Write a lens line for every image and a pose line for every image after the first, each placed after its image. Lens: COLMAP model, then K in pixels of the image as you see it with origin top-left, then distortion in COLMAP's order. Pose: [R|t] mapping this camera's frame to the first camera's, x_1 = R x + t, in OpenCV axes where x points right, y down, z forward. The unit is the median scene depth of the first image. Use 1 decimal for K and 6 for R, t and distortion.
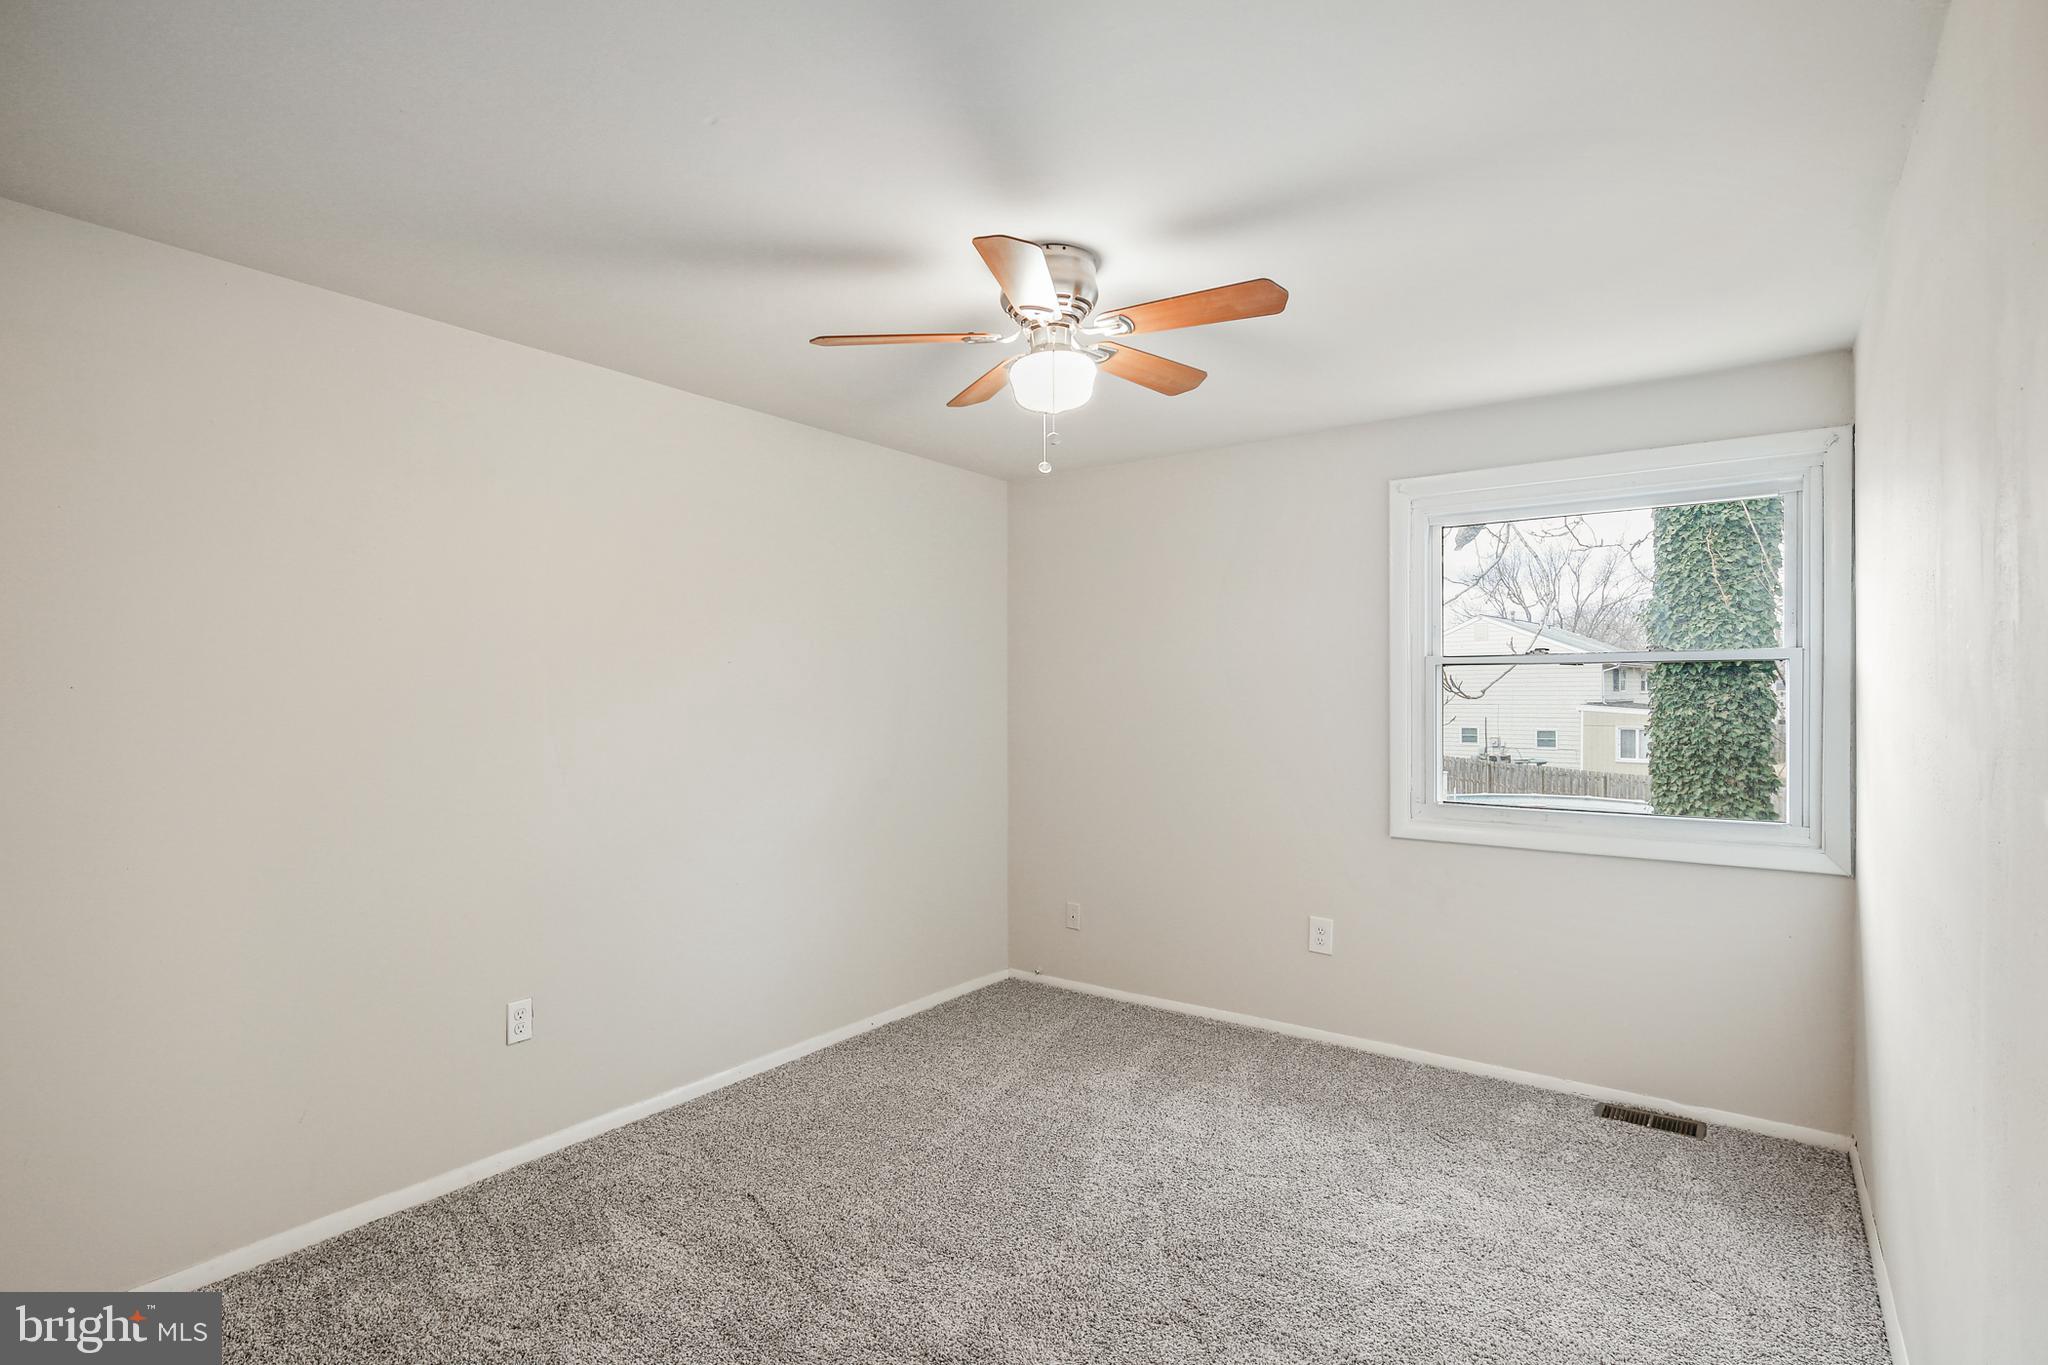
lens RADIAL K [[1004.0, 0, 1022.3], [0, 1004.0, 688.6], [0, 0, 1]] dist [0.002112, -0.000932]
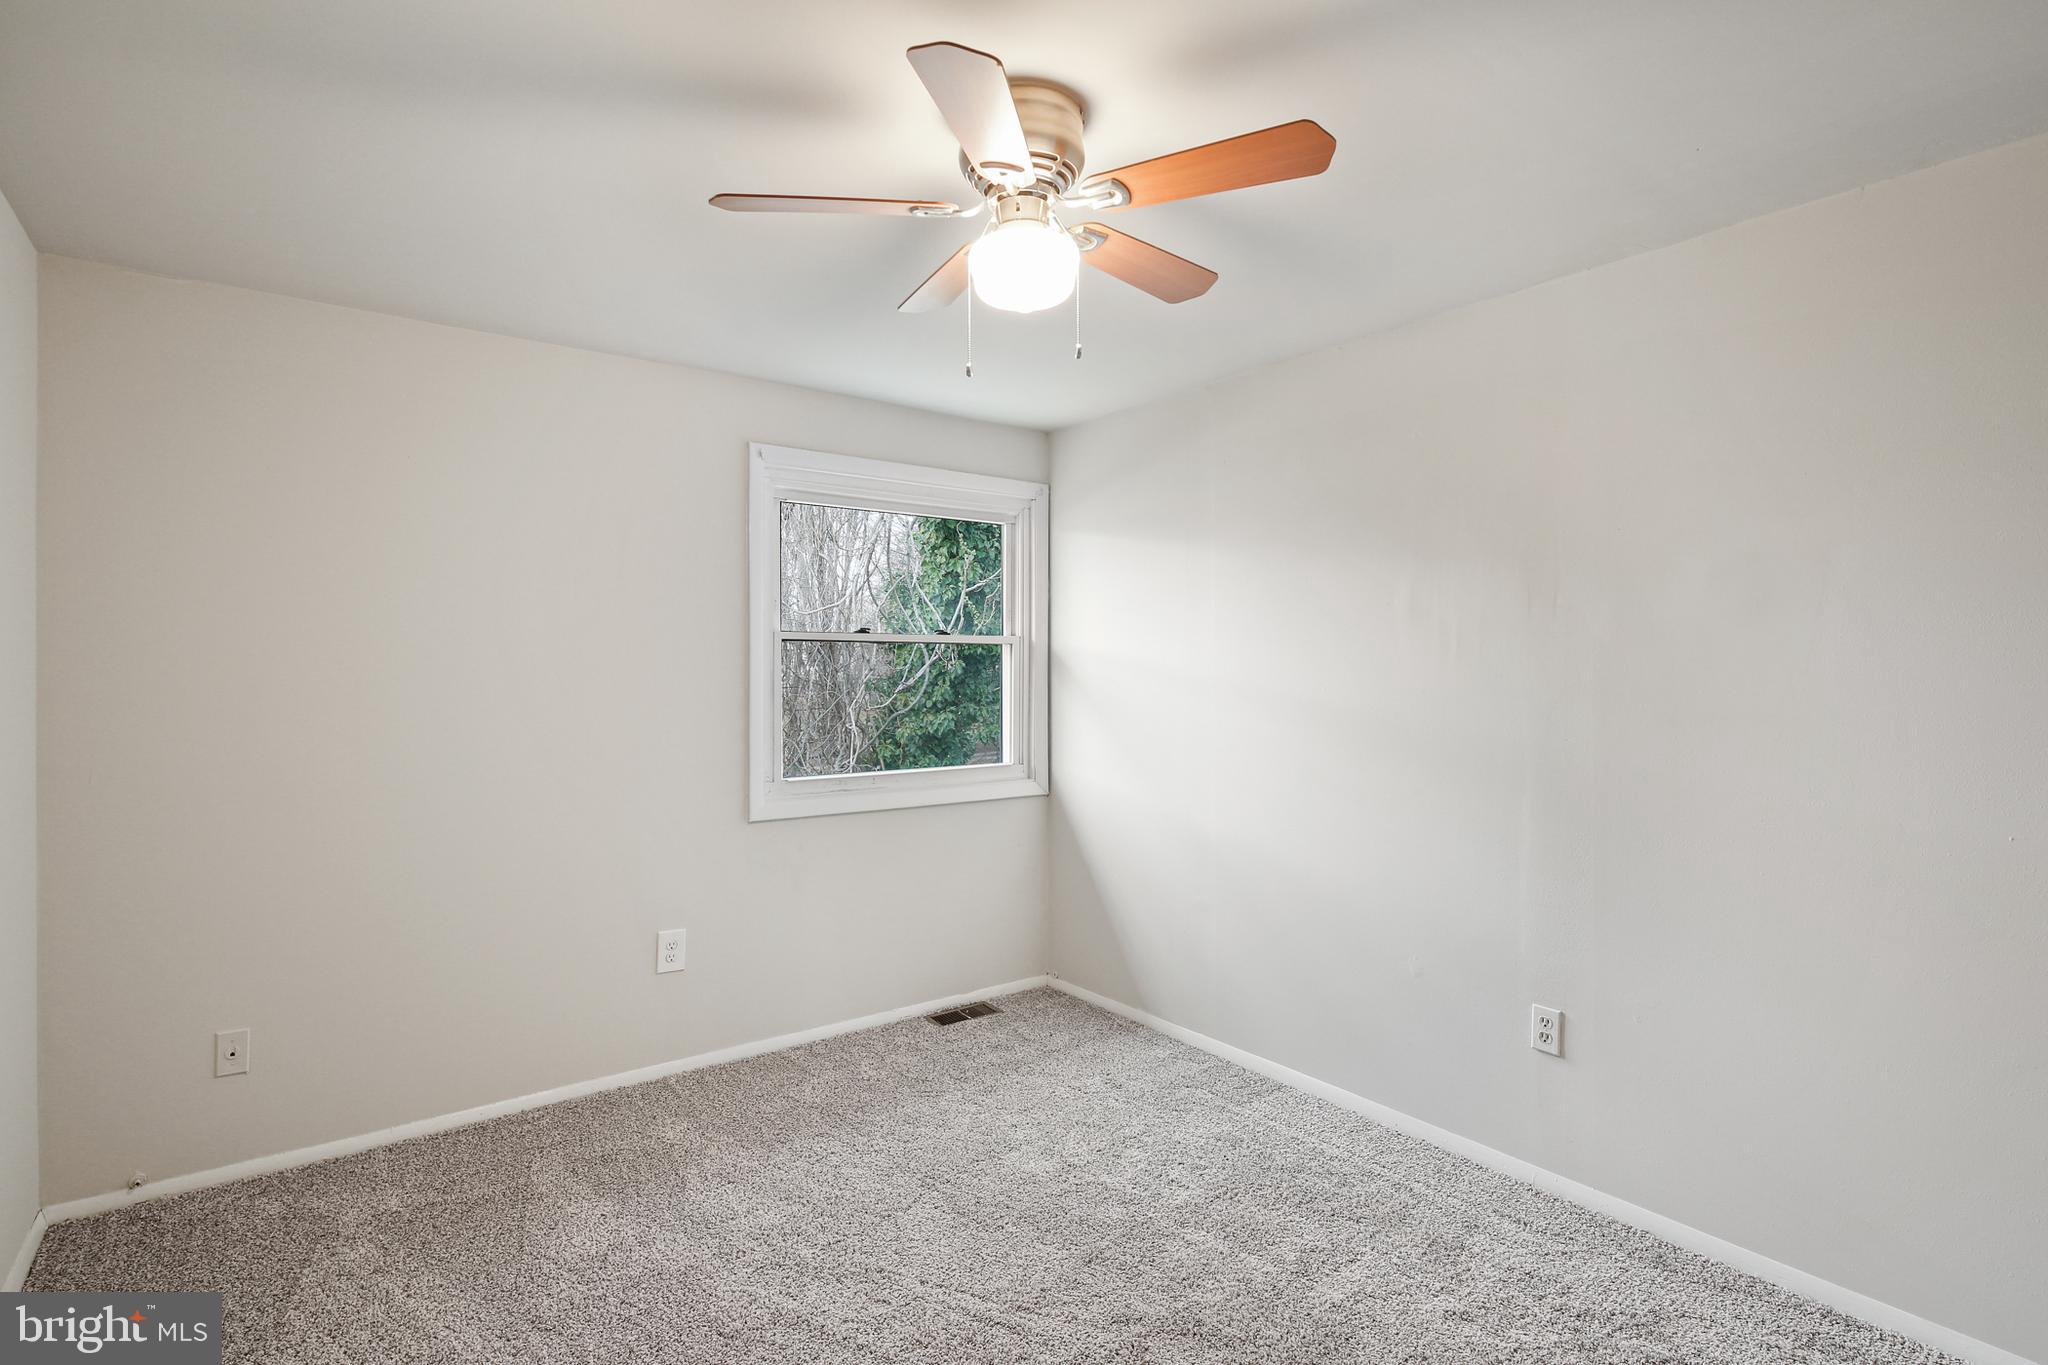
lens RADIAL K [[966.7, 0, 1024.0], [0, 966.7, 682.5], [0, 0, 1]] dist [0.003998, 0.000140]
pose [[0.318673, -0.009344, 0.947819, -0.483435], [0.002102, 0.999956, 0.009151, 0.010409], [-0.947862, -0.000924, 0.318679, 0.556238]]
